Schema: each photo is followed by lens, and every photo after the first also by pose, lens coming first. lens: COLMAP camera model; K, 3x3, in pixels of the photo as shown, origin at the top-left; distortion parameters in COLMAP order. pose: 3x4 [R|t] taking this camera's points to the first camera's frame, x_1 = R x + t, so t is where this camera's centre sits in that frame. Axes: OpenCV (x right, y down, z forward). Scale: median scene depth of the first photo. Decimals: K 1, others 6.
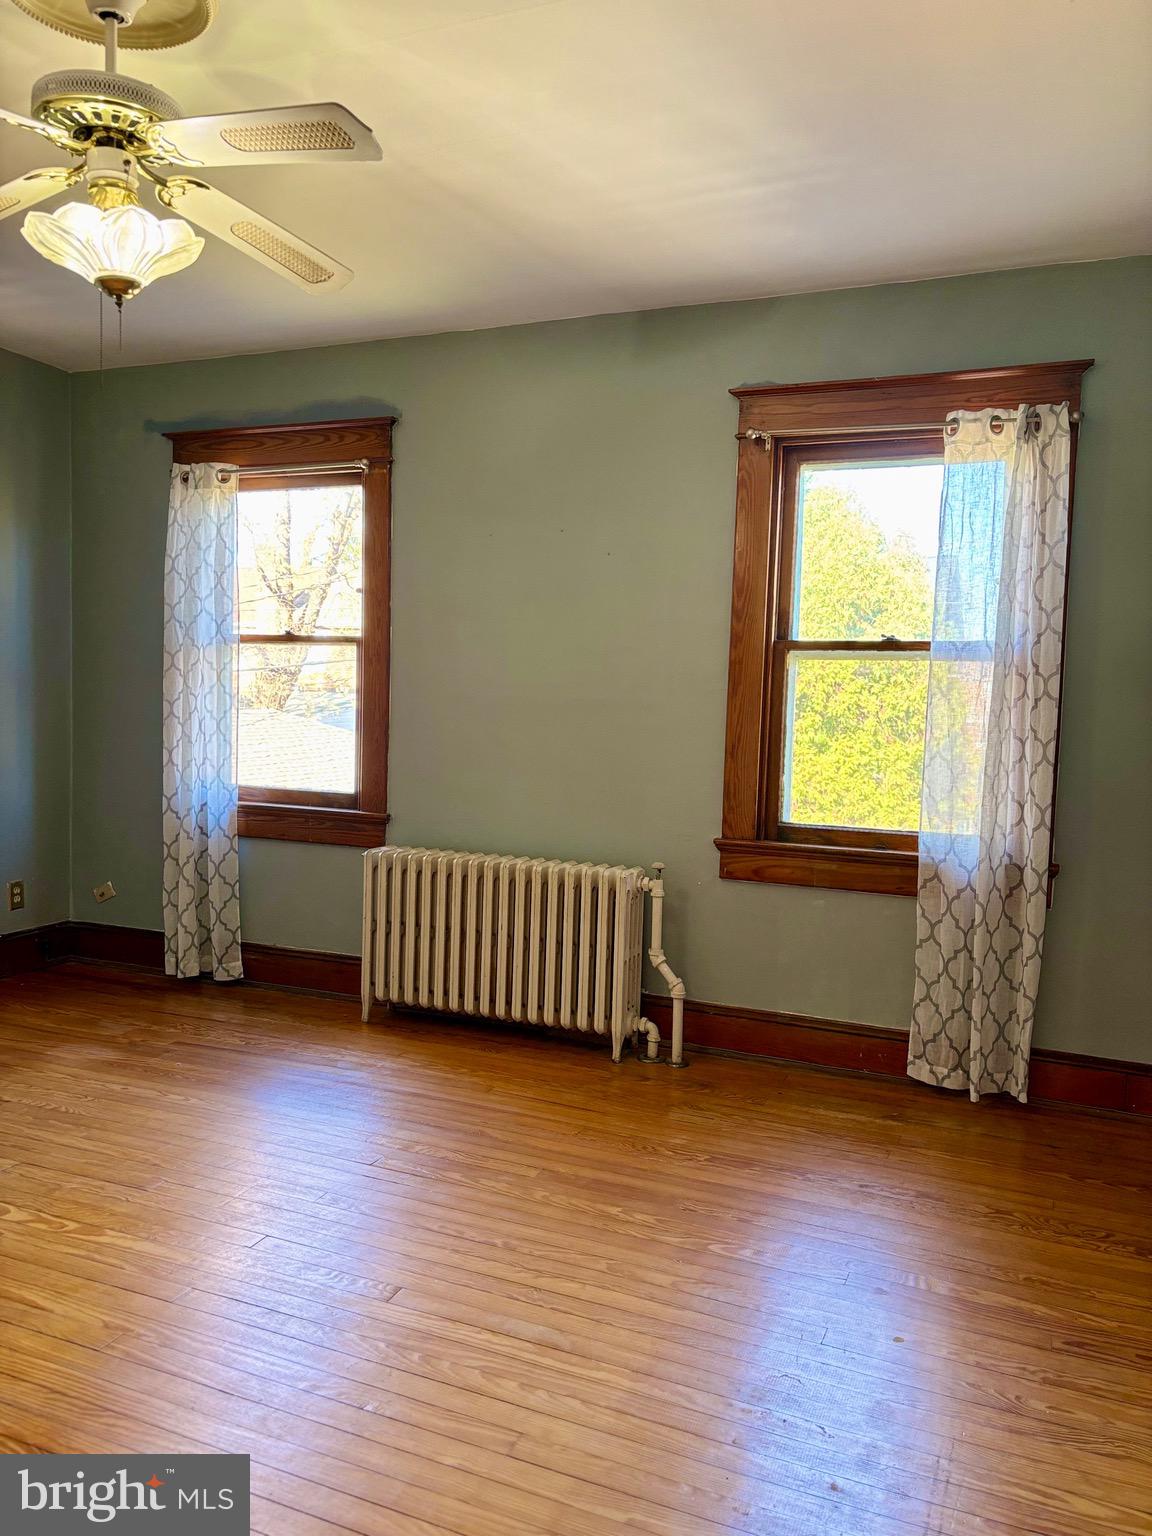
lens RADIAL K [[1151.2, 0, 570.4], [0, 1151.2, 771.9], [0, 0, 1]] dist [0.022000, -0.006991]
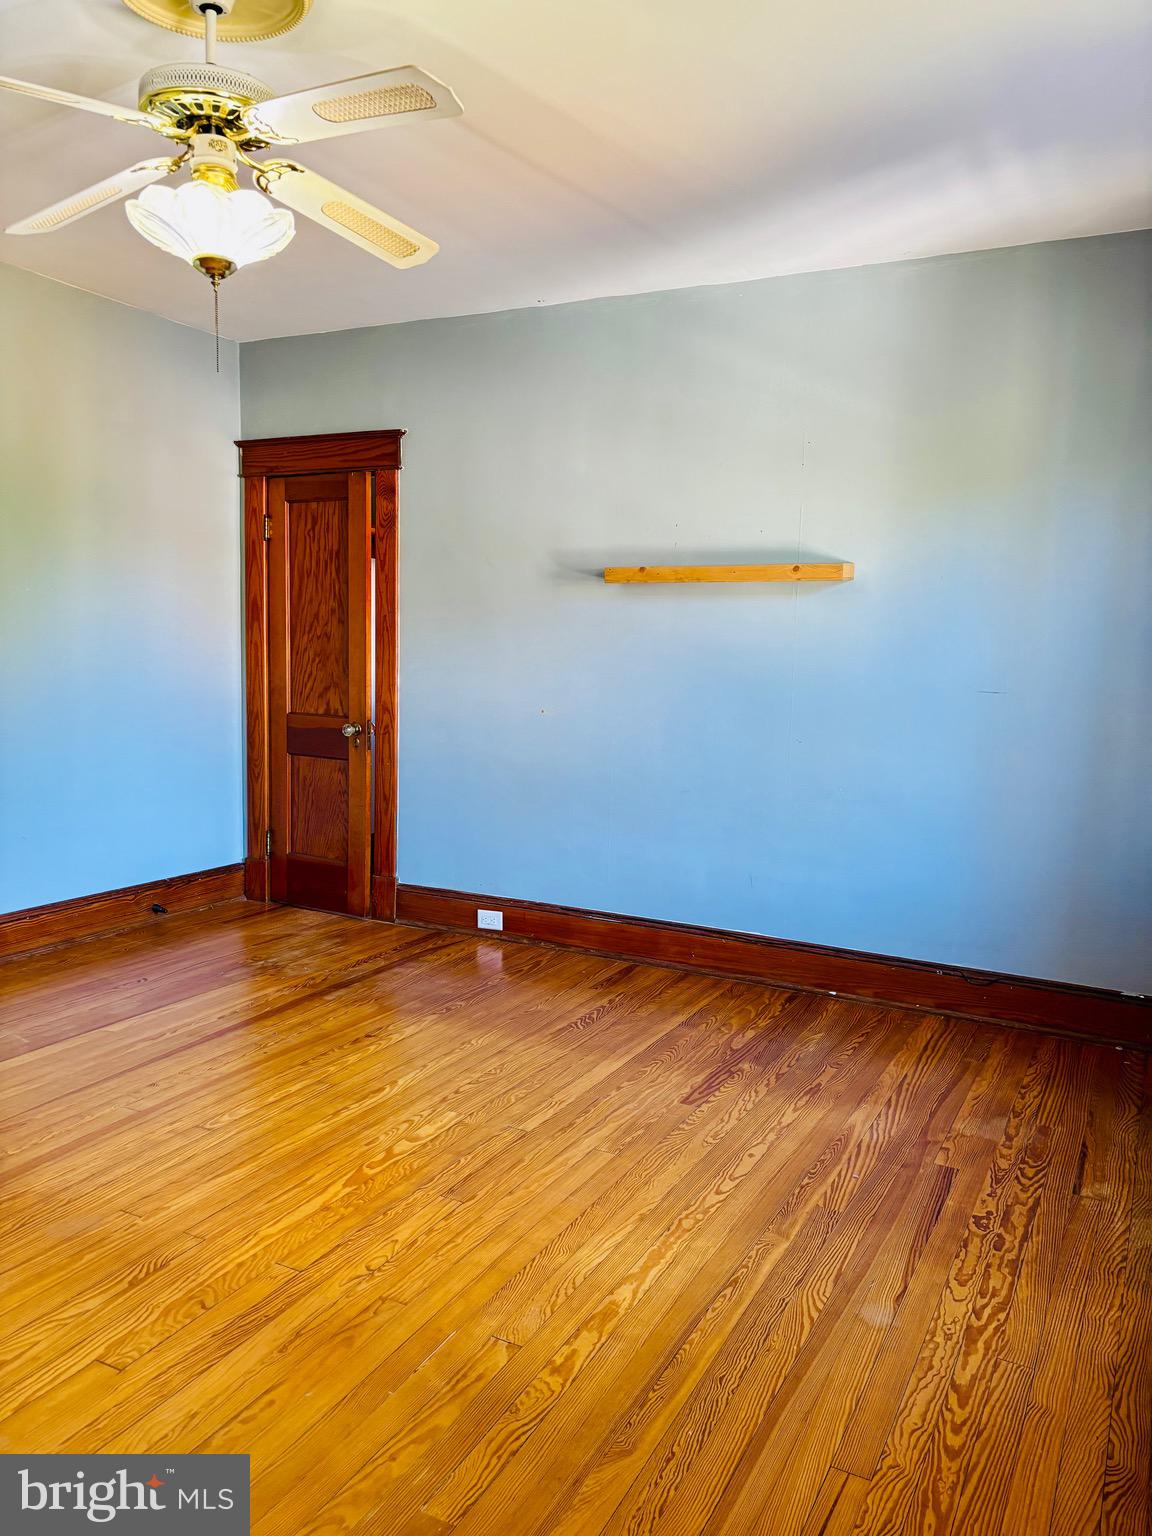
lens RADIAL K [[1151.2, 0, 570.5], [0, 1151.2, 773.5], [0, 0, 1]] dist [0.022000, -0.006991]
pose [[-0.088385, 0.085435, -0.992416, 0.388660], [-0.093485, 0.991206, 0.093656, -0.056469], [0.991690, 0.101054, -0.079621, 0.843335]]
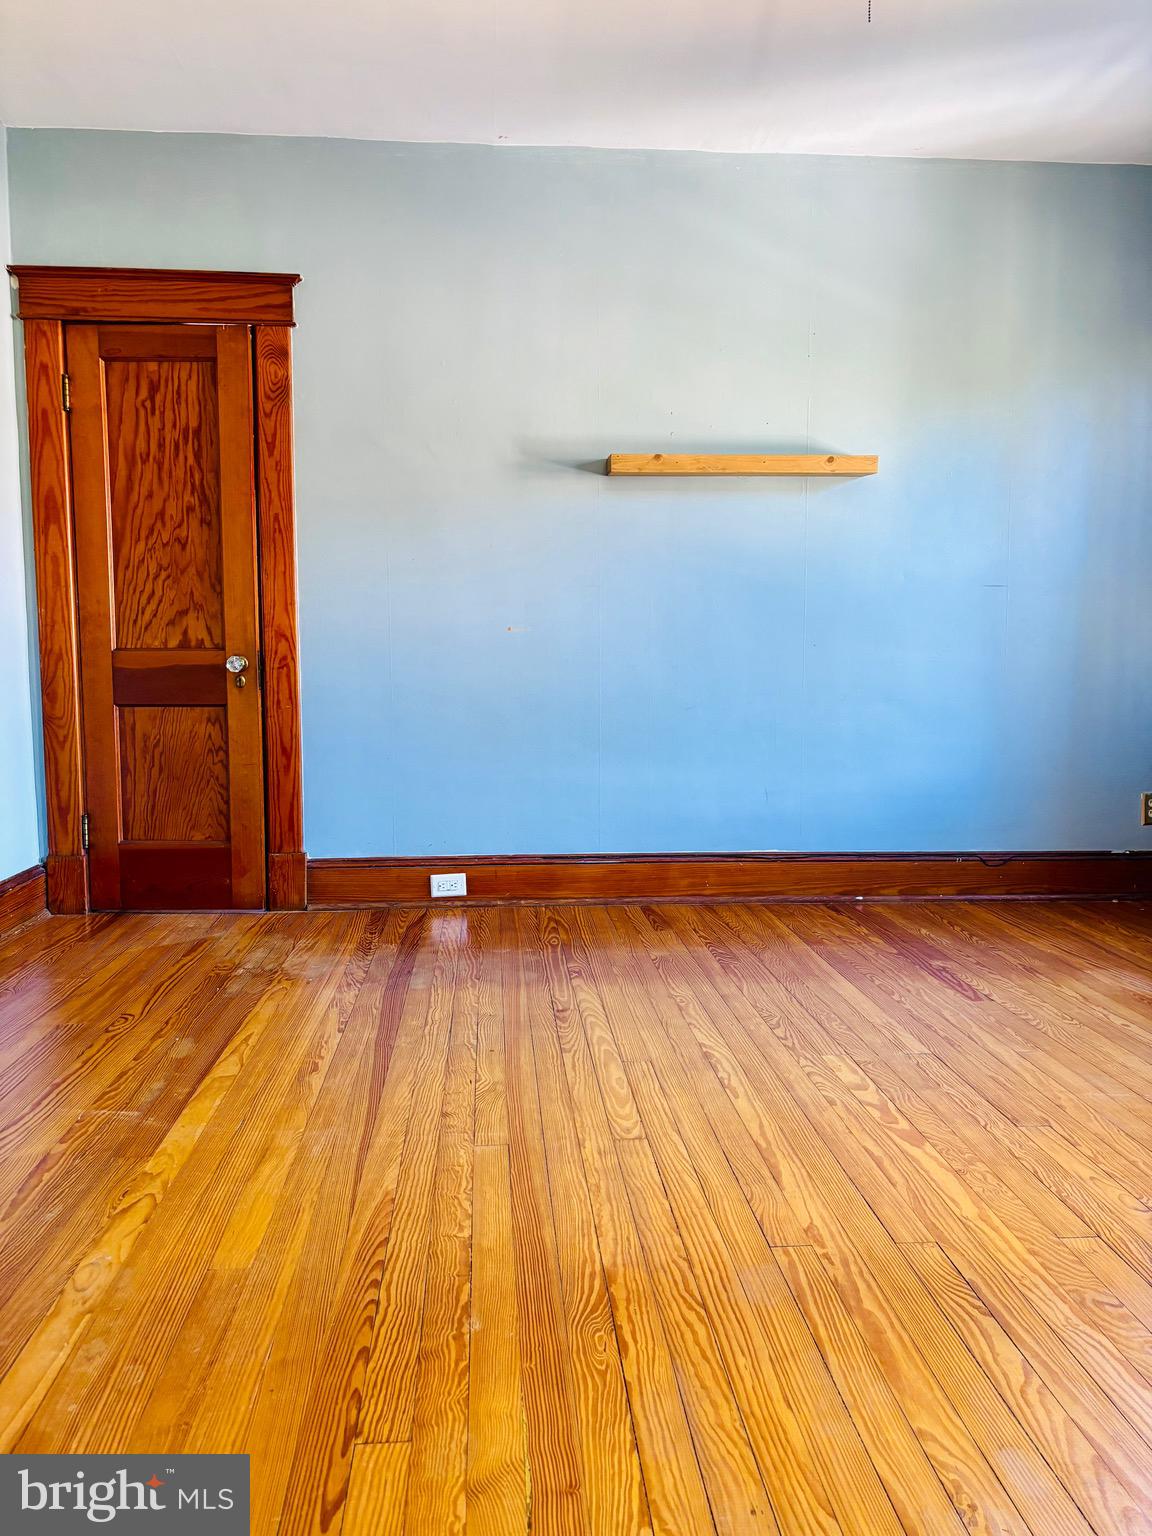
lens RADIAL K [[1151.2, 0, 564.8], [0, 1151.2, 760.0], [0, 0, 1]] dist [0.022000, -0.006991]
pose [[0.447273, 0.047816, -0.893118, 0.124012], [-0.045270, 0.998500, 0.030787, 0.082063], [0.893251, 0.026661, 0.448767, 0.284289]]
